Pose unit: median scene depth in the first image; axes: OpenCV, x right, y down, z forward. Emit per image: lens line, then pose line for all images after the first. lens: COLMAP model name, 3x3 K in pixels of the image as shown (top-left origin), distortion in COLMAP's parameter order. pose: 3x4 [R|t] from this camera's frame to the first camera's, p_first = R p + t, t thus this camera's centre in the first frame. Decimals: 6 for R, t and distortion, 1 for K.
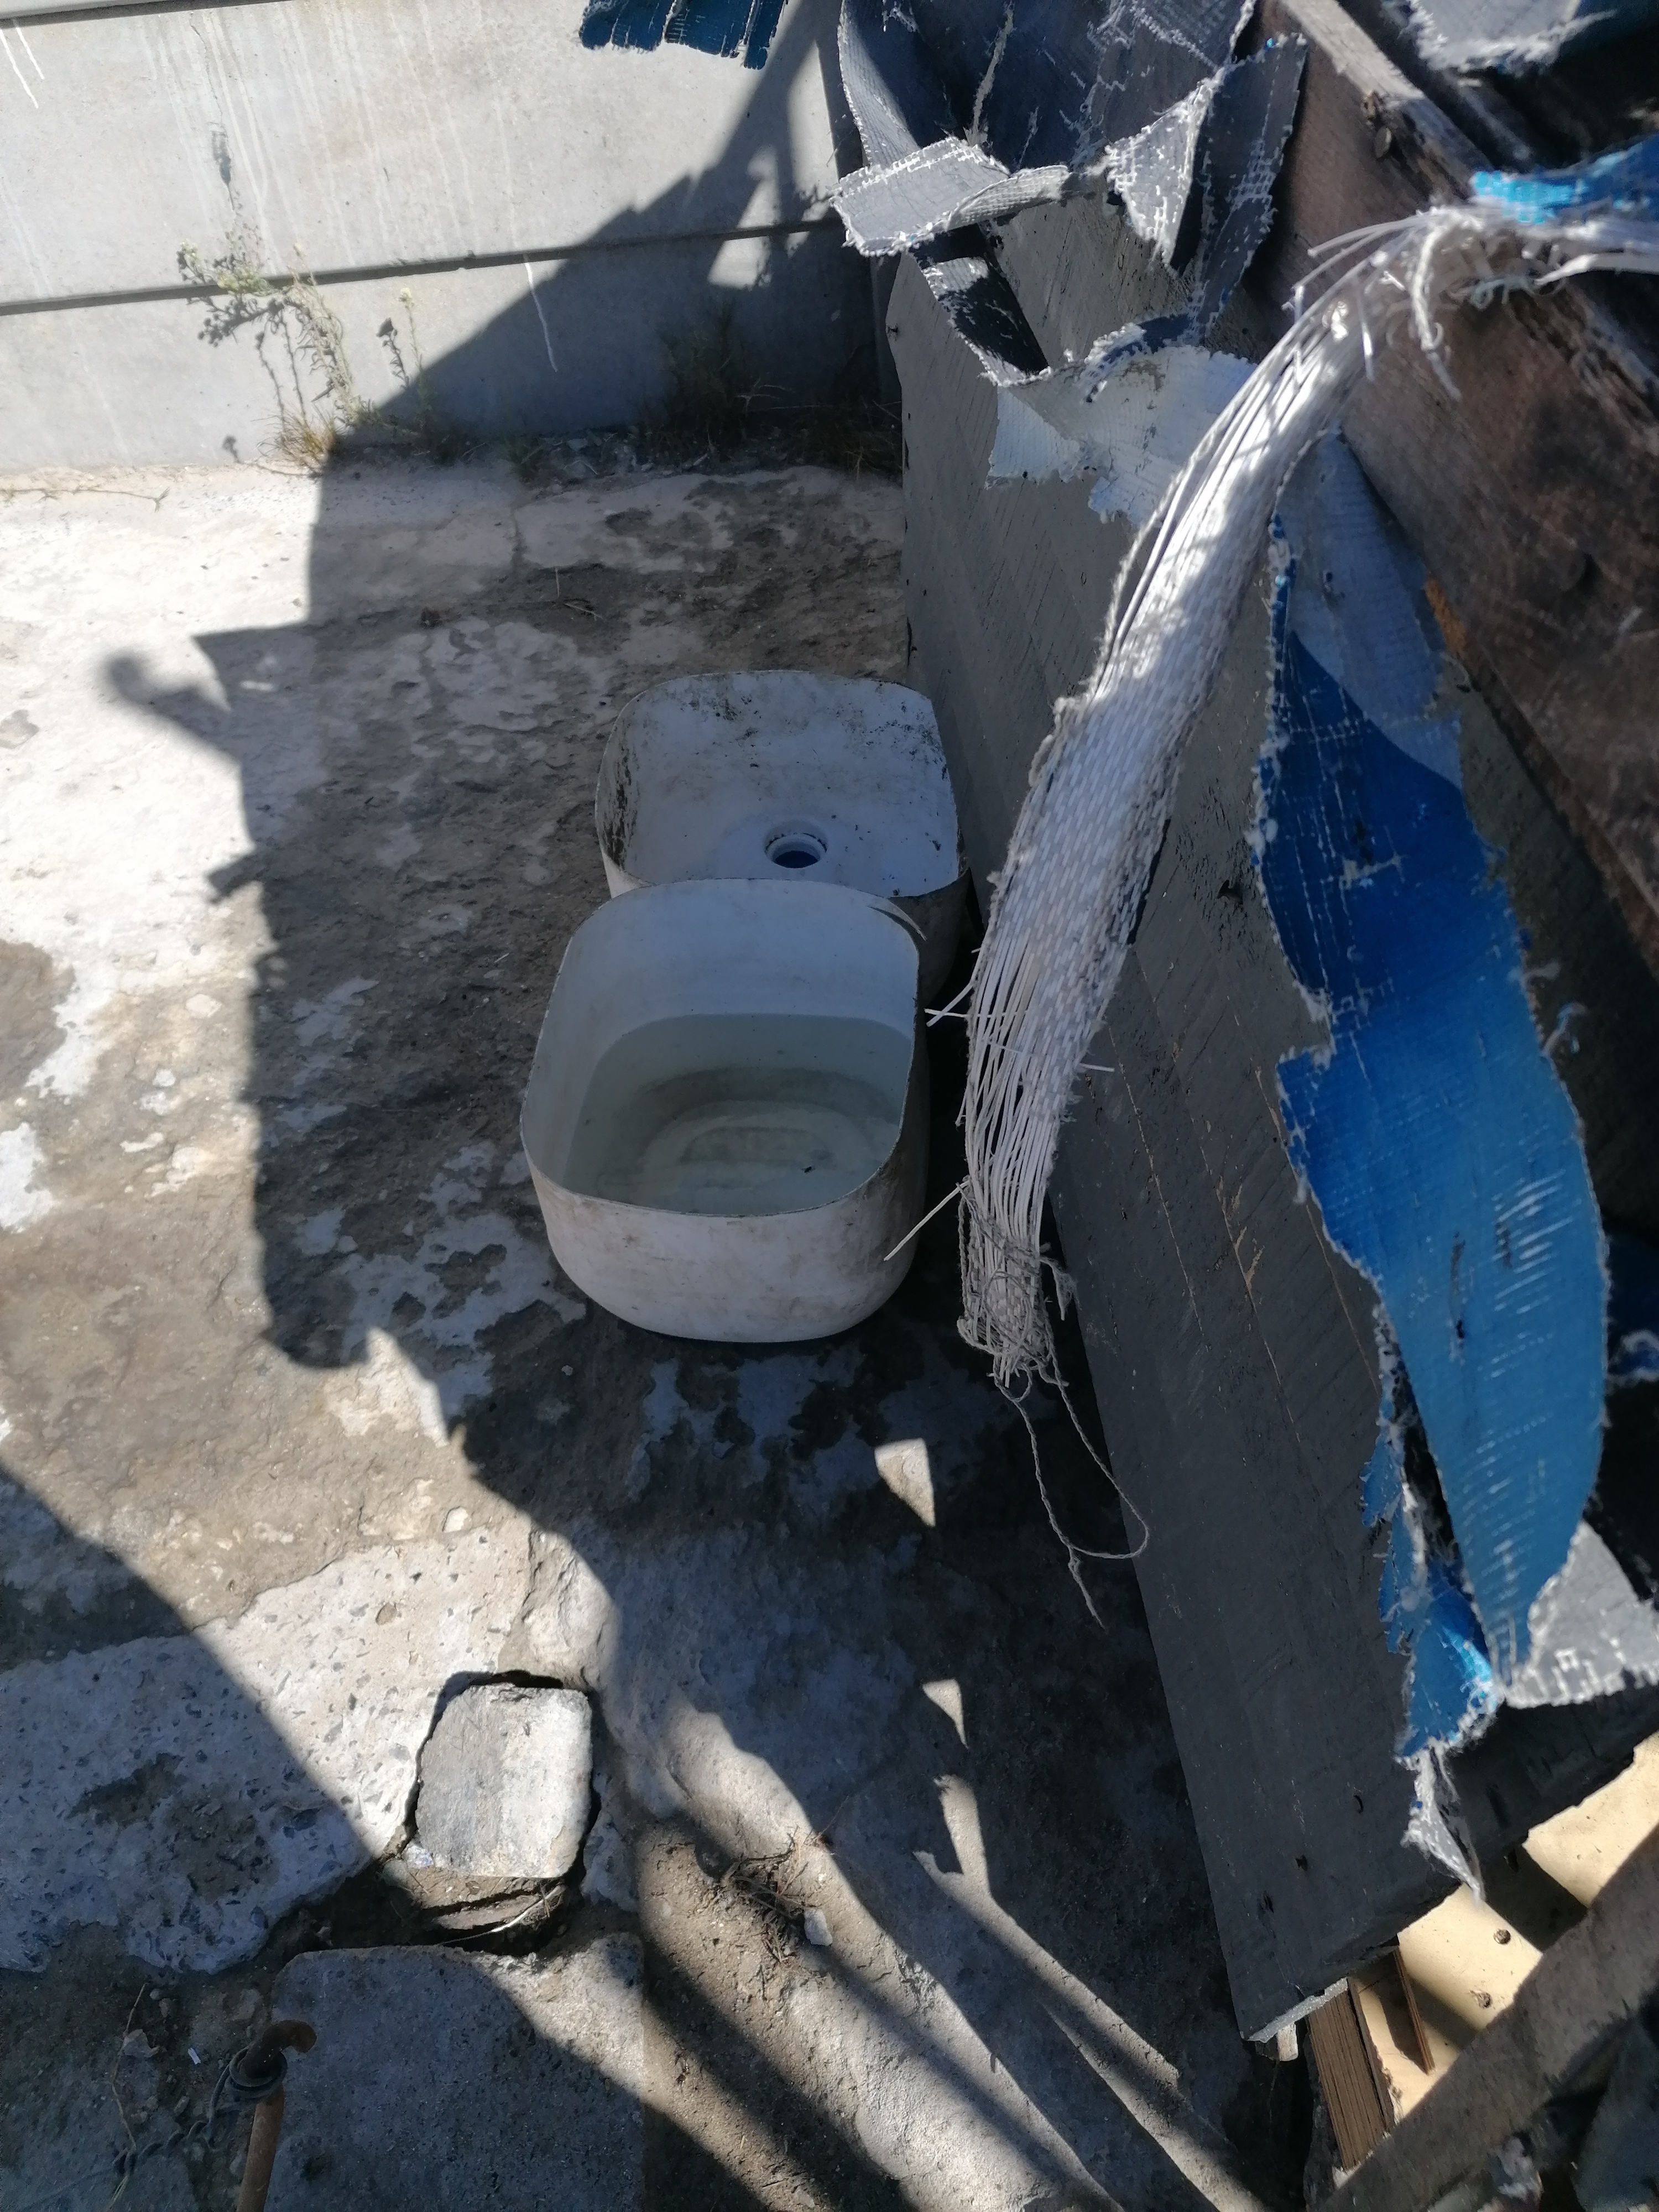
lens RADIAL K [[1674.2, 0, 849.4], [0, 1674.2, 1104.6], [0, 0, 1]] dist [0.090774, -0.123886]
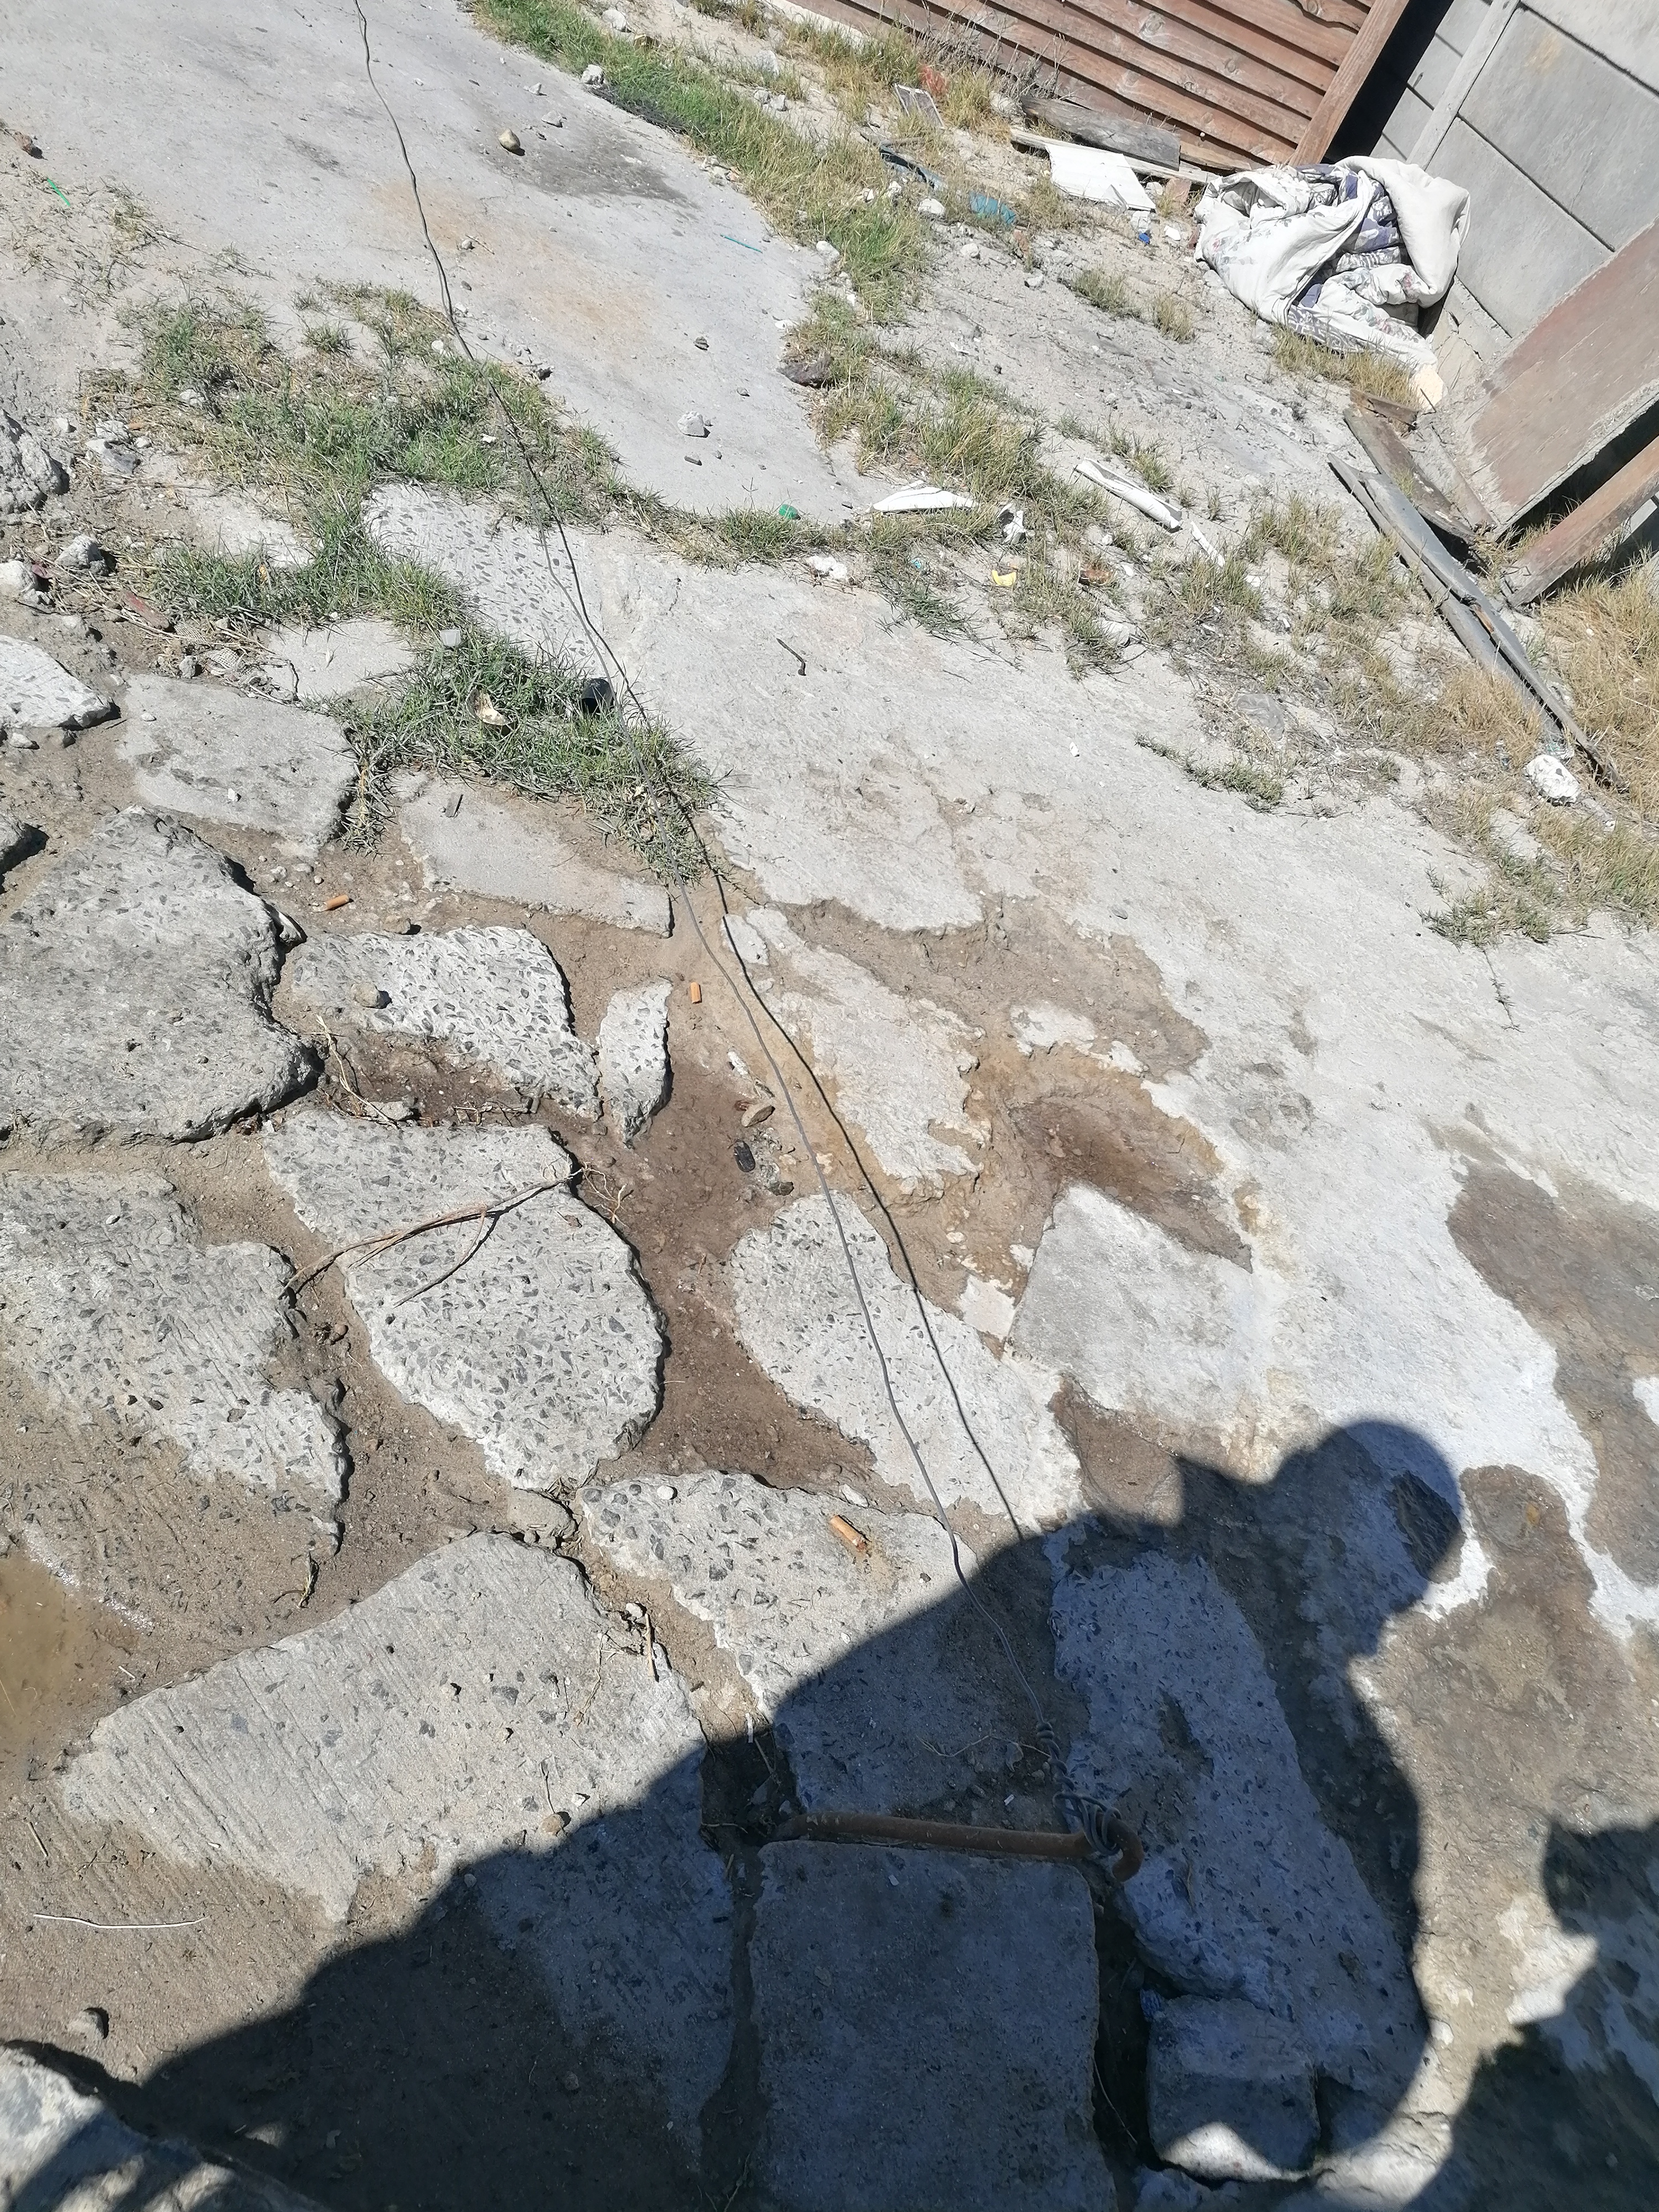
lens RADIAL K [[1674.2, 0, 849.4], [0, 1674.2, 1104.6], [0, 0, 1]] dist [0.090774, -0.123886]
pose [[-0.052560, 0.711471, -0.700747, 0.090463], [-0.941663, 0.198283, 0.271947, 0.170054], [0.332428, 0.674160, 0.659545, -0.139194]]
